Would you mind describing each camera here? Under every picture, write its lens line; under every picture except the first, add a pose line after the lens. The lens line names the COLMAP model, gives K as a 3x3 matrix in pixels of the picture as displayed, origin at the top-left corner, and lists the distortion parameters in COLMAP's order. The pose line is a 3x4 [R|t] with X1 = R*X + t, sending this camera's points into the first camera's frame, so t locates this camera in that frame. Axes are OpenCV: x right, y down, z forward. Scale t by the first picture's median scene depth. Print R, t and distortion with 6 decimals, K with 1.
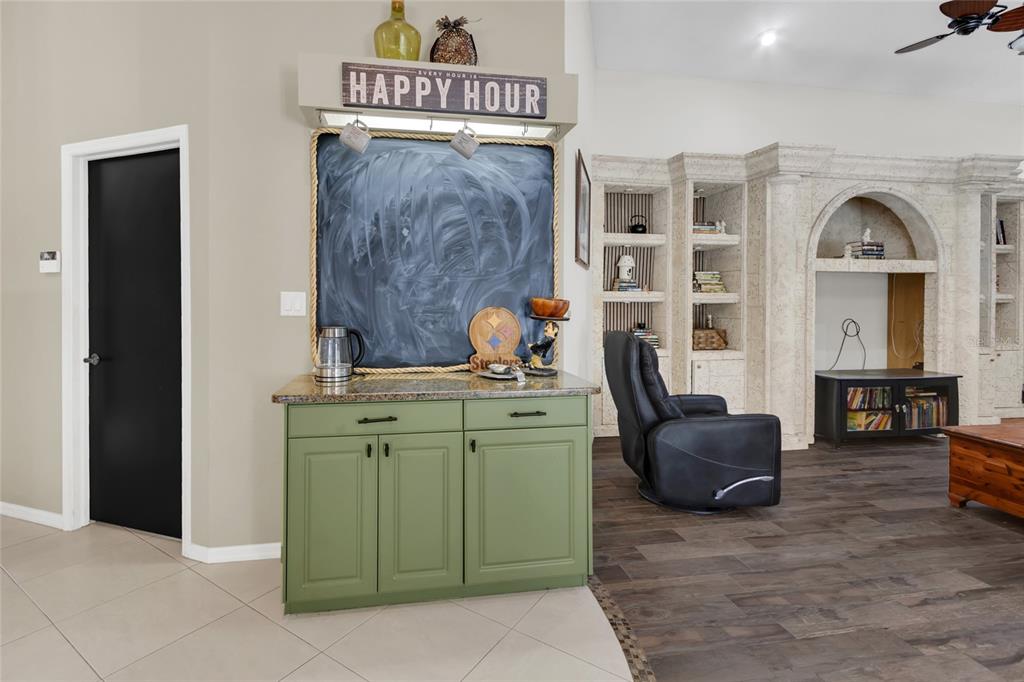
lens RADIAL K [[496.5, 0, 460.0], [0, 496.5, 305.4], [0, 0, 1]] dist [0.003658, -0.000811]
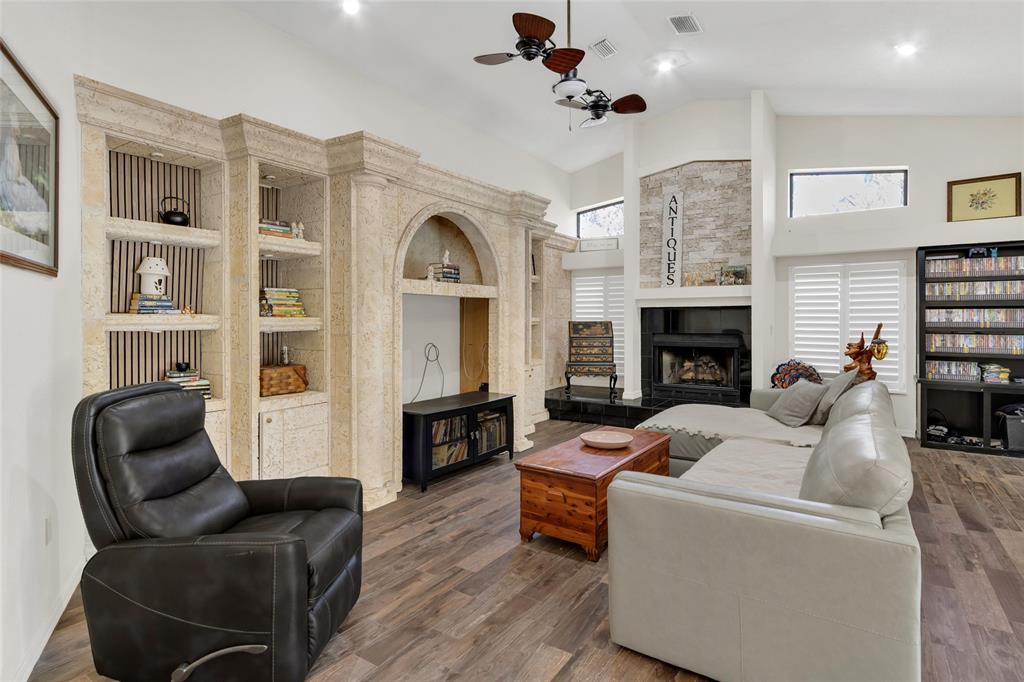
lens RADIAL K [[548.2, 0, 525.9], [0, 548.2, 322.3], [0, 0, 1]] dist [0.004682, -0.001212]
pose [[0.659598, -0.006627, 0.751589, 0.135039], [0.006020, 0.999976, 0.003534, -0.019888], [-0.751594, 0.002194, 0.659622, 0.203842]]
